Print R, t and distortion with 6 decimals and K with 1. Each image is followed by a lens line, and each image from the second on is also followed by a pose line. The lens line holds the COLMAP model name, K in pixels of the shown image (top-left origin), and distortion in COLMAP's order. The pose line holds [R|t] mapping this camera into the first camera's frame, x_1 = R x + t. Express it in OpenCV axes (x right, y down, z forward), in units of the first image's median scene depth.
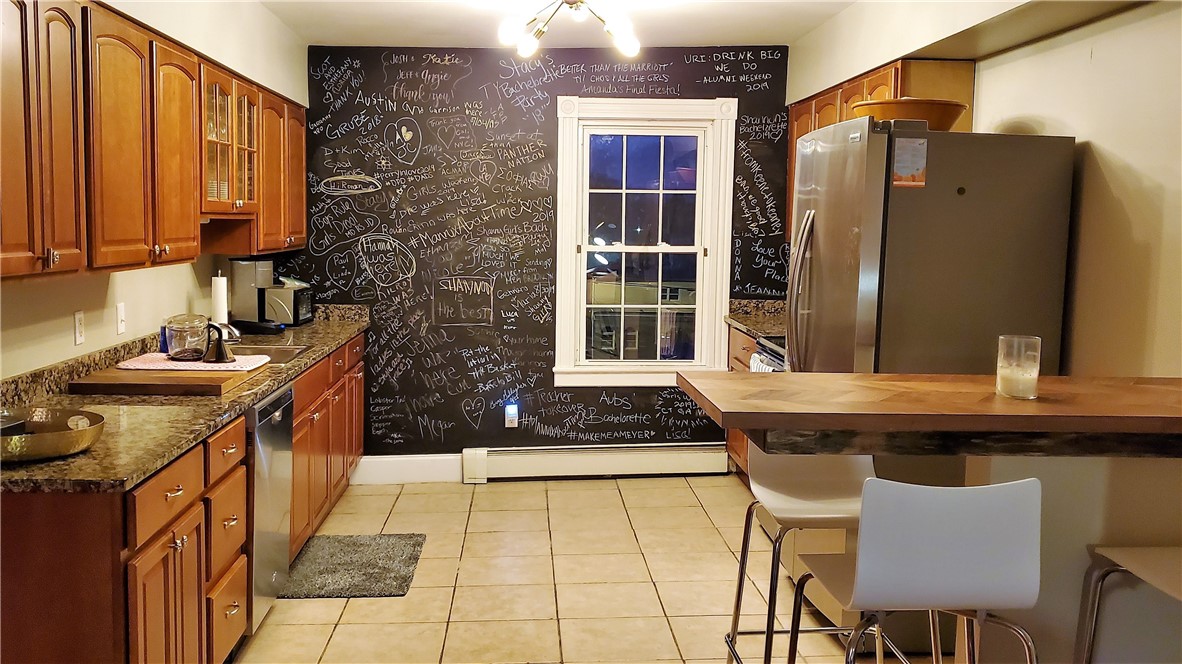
lens RADIAL K [[1076.8, 0, 587.8], [0, 1076.8, 342.5], [0, 0, 1]] dist [0.063314, 0.000000]
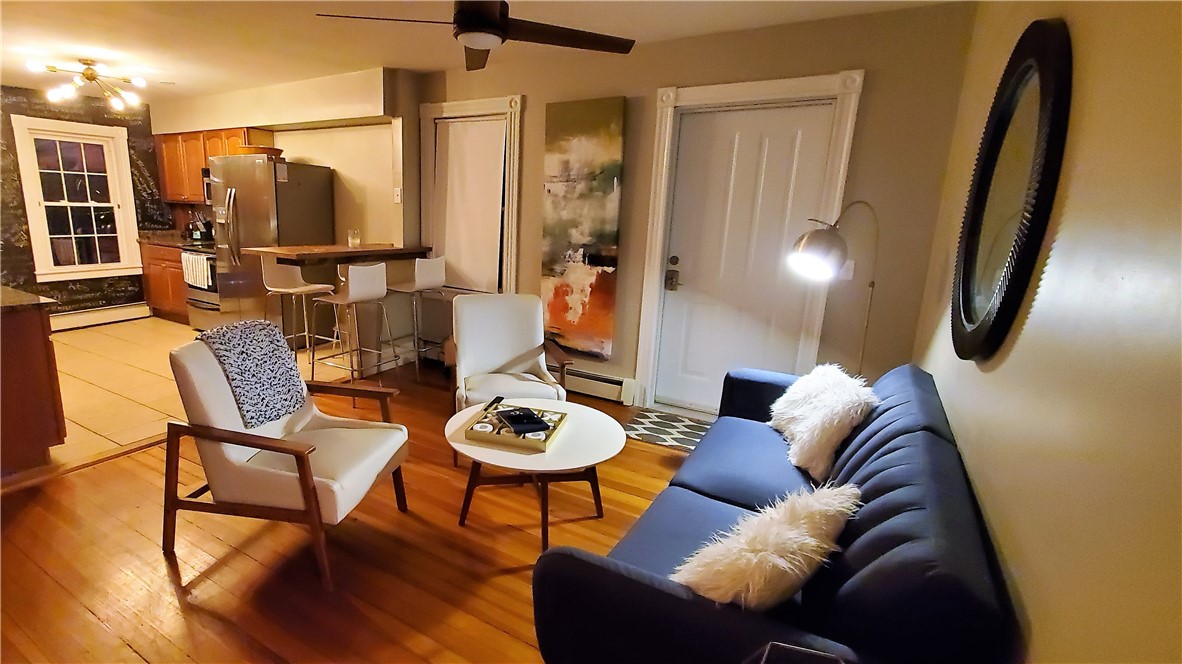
lens RADIAL K [[545.7, 0, 515.2], [0, 545.7, 338.4], [0, 0, 1]] dist [-0.001194, 0.000033]
pose [[0.584231, -0.182833, 0.790725, -0.303918], [0.065864, 0.981762, 0.178341, 0.023033], [-0.808910, -0.052112, 0.585618, -0.183701]]
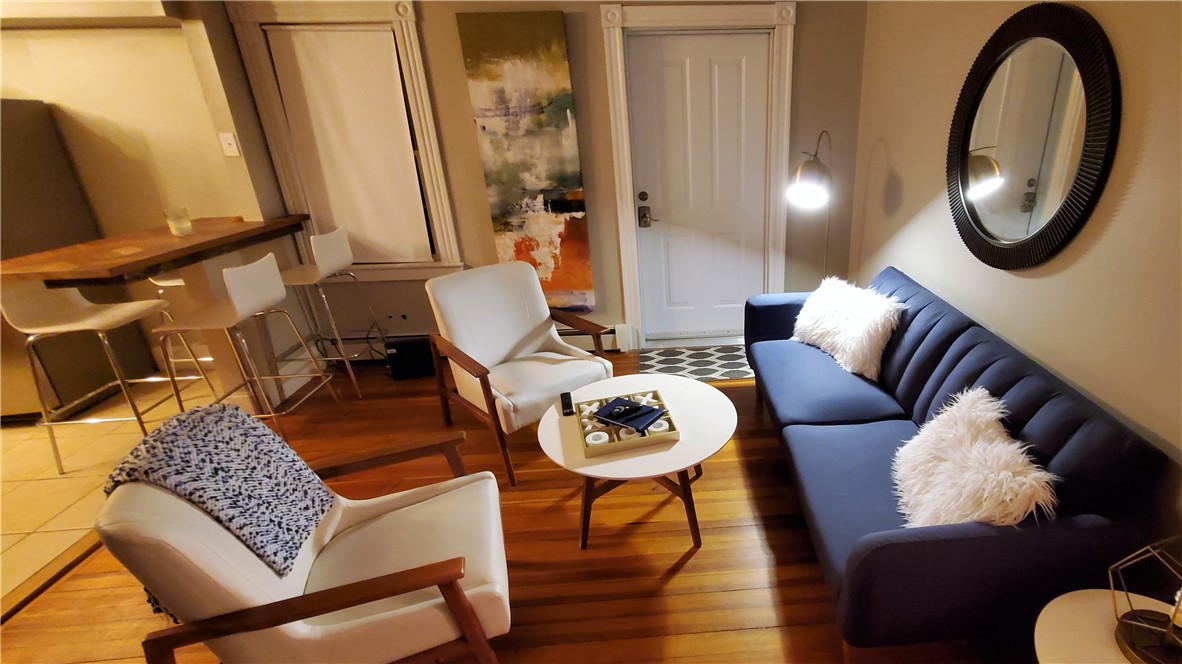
lens RADIAL K [[545.7, 0, 693.0], [0, 545.7, 337.6], [0, 0, 1]] dist [-0.001194, 0.000033]
pose [[-0.014038, -0.390422, 0.920529, -0.307127], [0.128962, 0.912224, 0.388866, -0.025173], [-0.991550, 0.124172, 0.037544, -0.023276]]
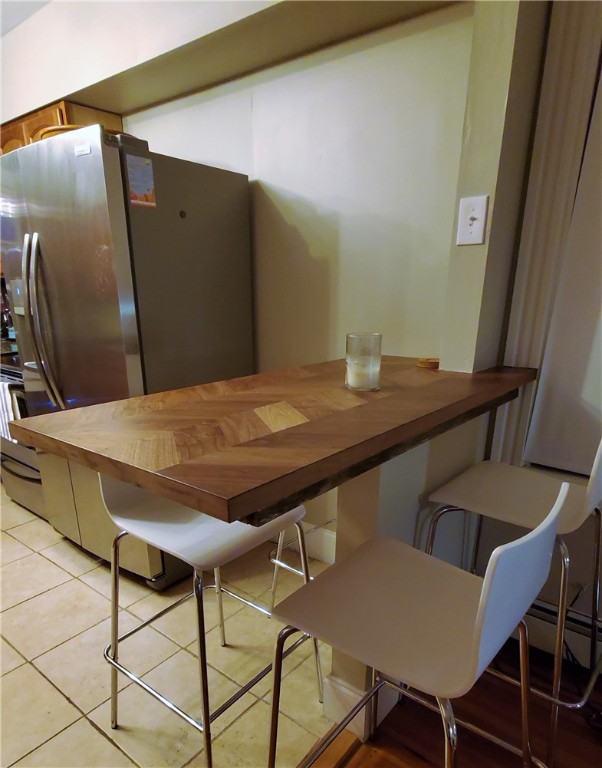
lens RADIAL K [[504.4, 0, 302.9], [0, 504.4, 476.7], [0, 0, 1]] dist [-0.002423, -0.007778]
pose [[0.668415, -0.284100, 0.687393, -0.016167], [0.093558, 0.948952, 0.301227, -0.011806], [-0.737881, -0.137034, 0.660873, 0.284434]]
